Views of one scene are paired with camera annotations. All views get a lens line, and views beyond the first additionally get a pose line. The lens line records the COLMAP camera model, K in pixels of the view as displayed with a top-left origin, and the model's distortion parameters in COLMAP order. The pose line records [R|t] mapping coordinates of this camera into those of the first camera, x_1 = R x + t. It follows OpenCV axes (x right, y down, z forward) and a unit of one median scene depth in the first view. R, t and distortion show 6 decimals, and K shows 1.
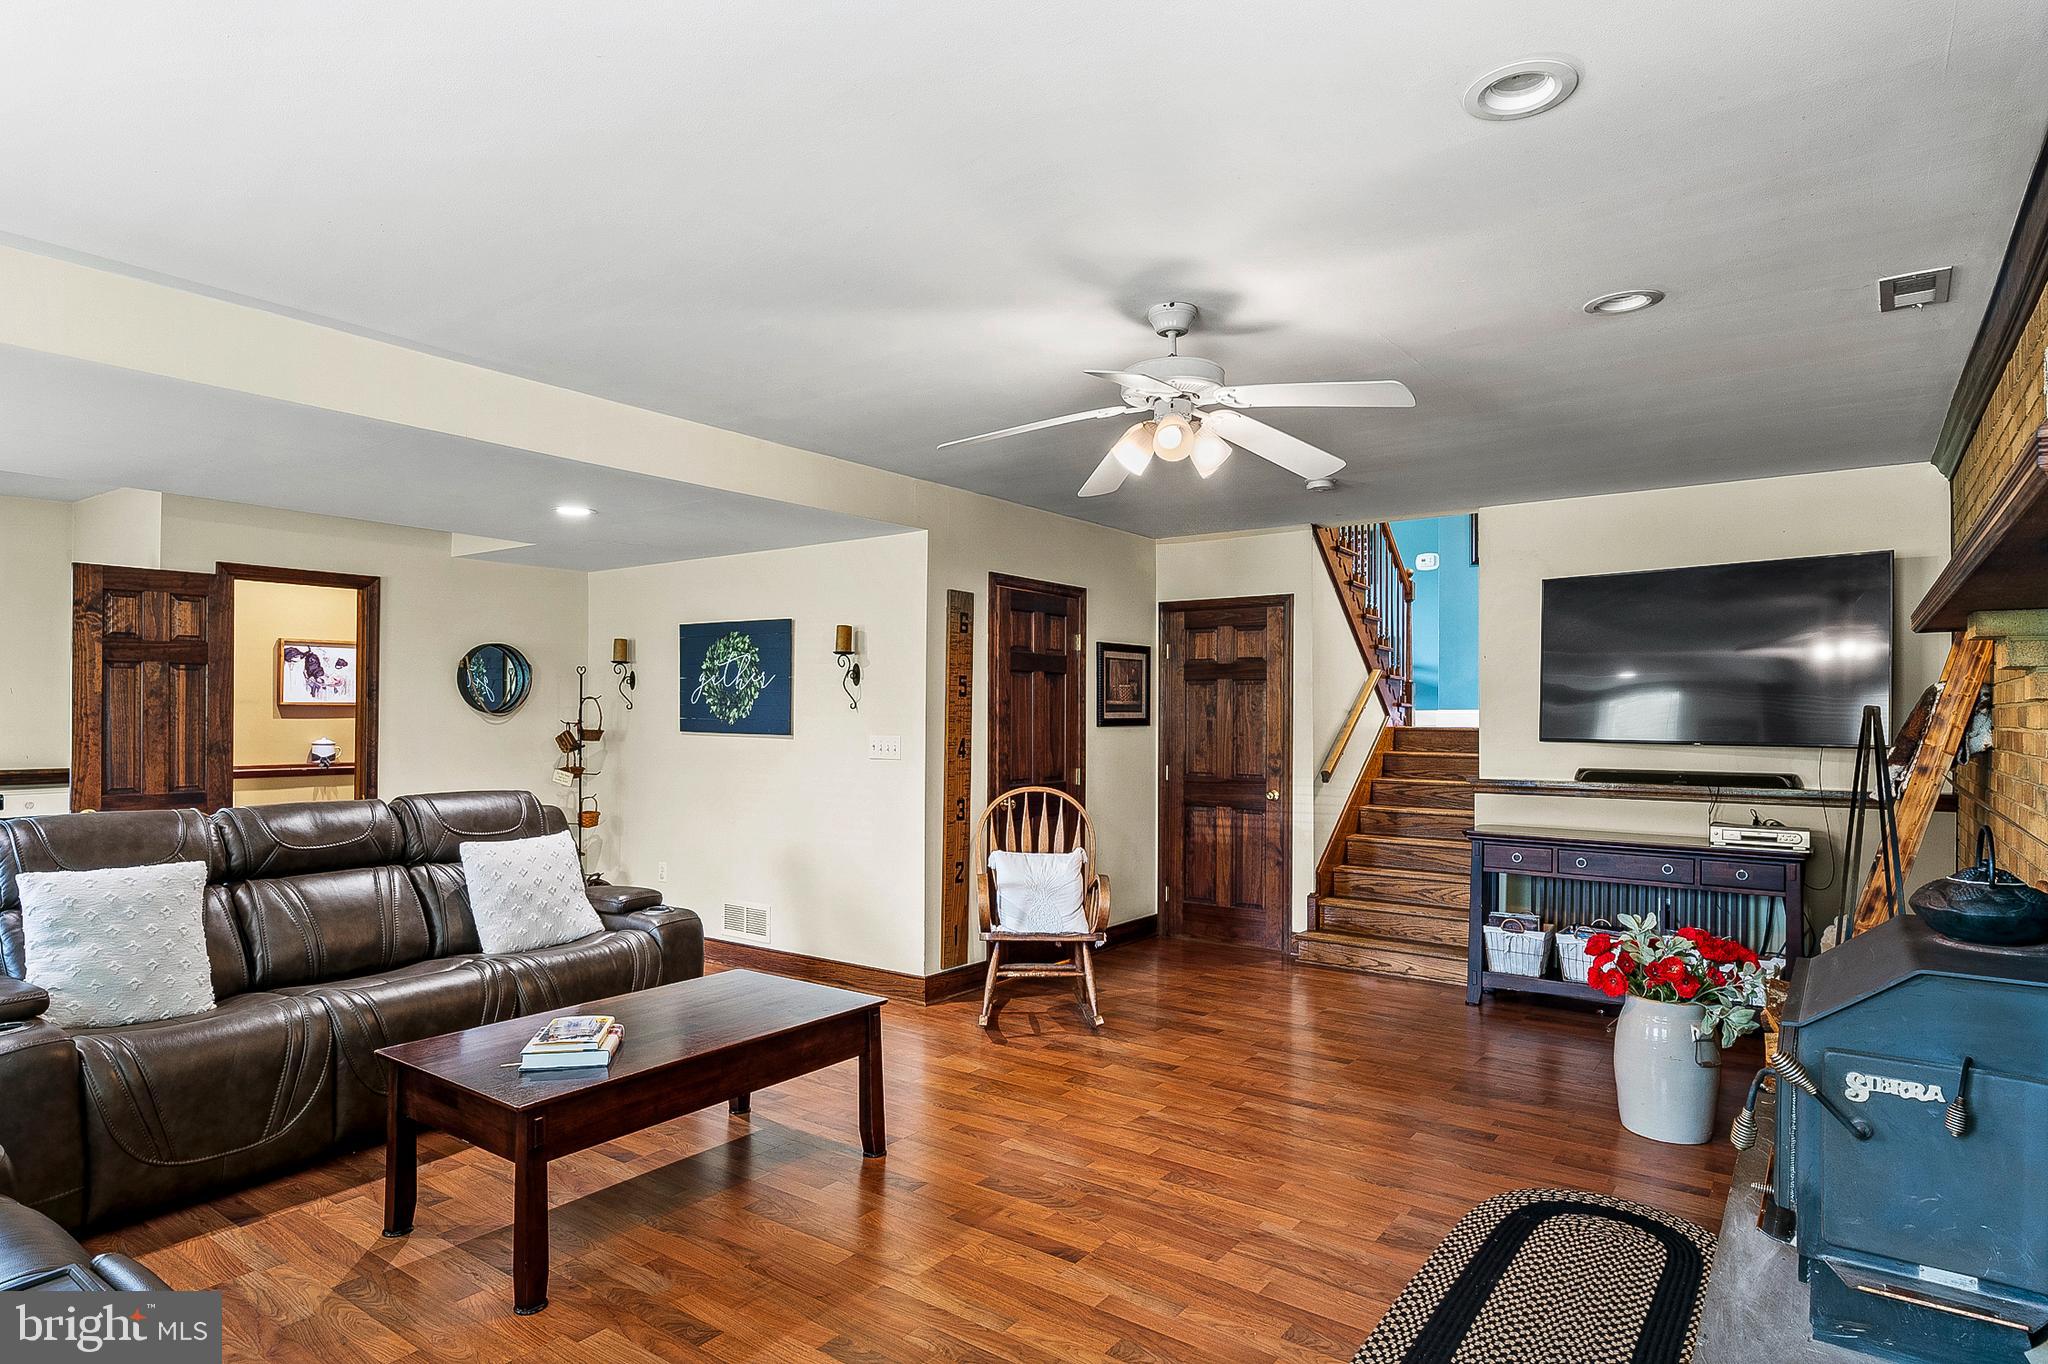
lens RADIAL K [[1114.2, 0, 1023.3], [0, 1114.2, 703.9], [0, 0, 1]] dist [-0.001664, -0.000254]
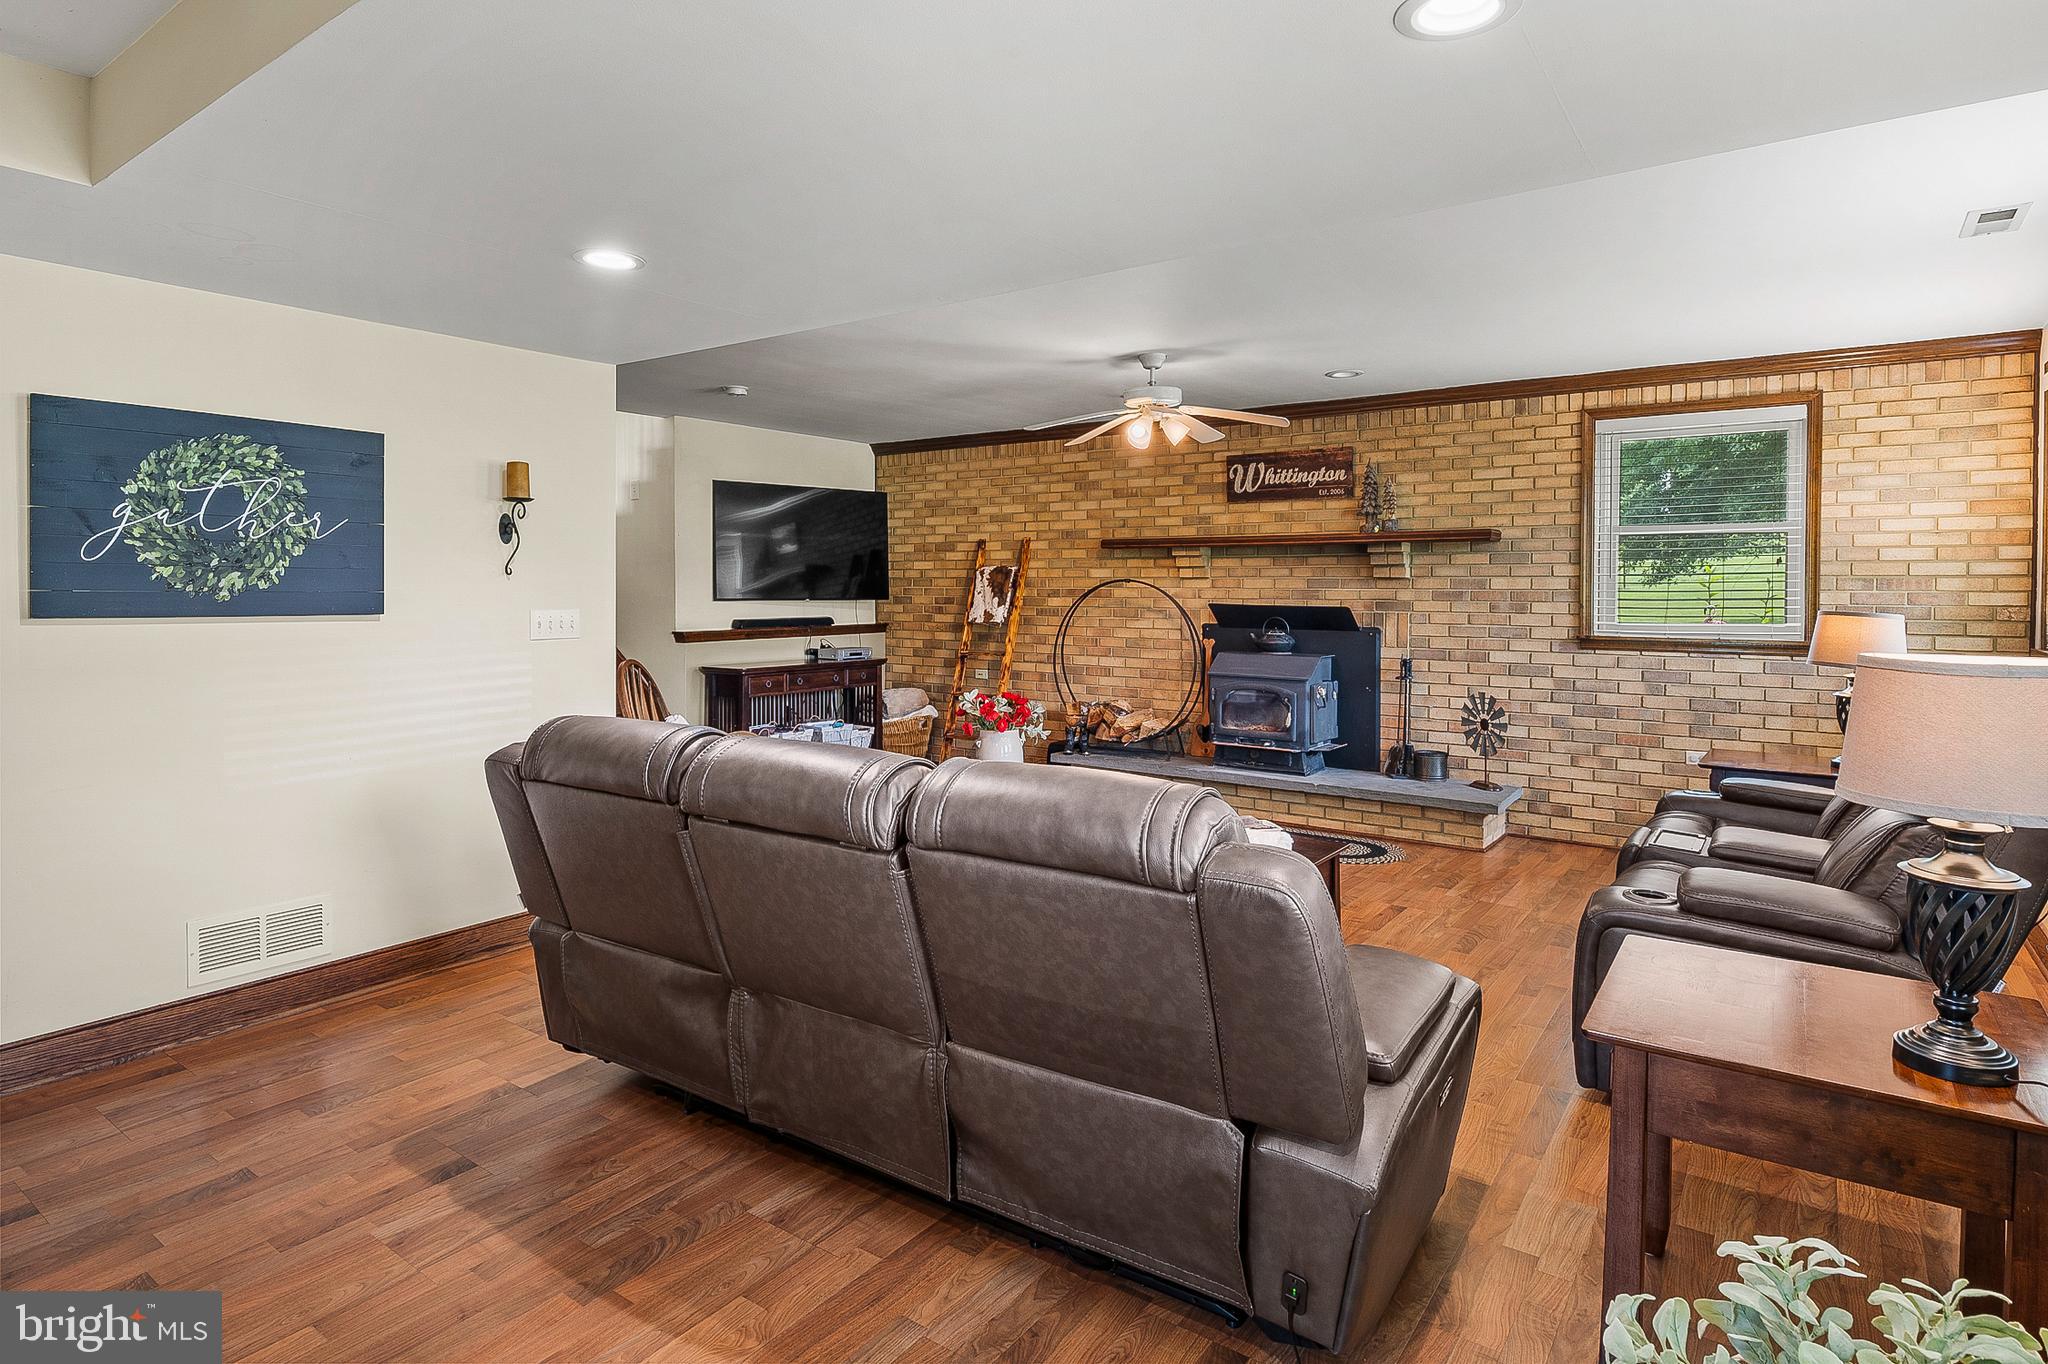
lens RADIAL K [[1109.8, 0, 1024.4], [0, 1109.8, 605.4], [0, 0, 1]] dist [-0.004103, -0.000647]
pose [[-0.013036, -0.023460, 0.999640, -0.824526], [-0.010552, 0.999672, 0.023323, 0.003743], [-0.999859, -0.010244, -0.013279, 0.614810]]
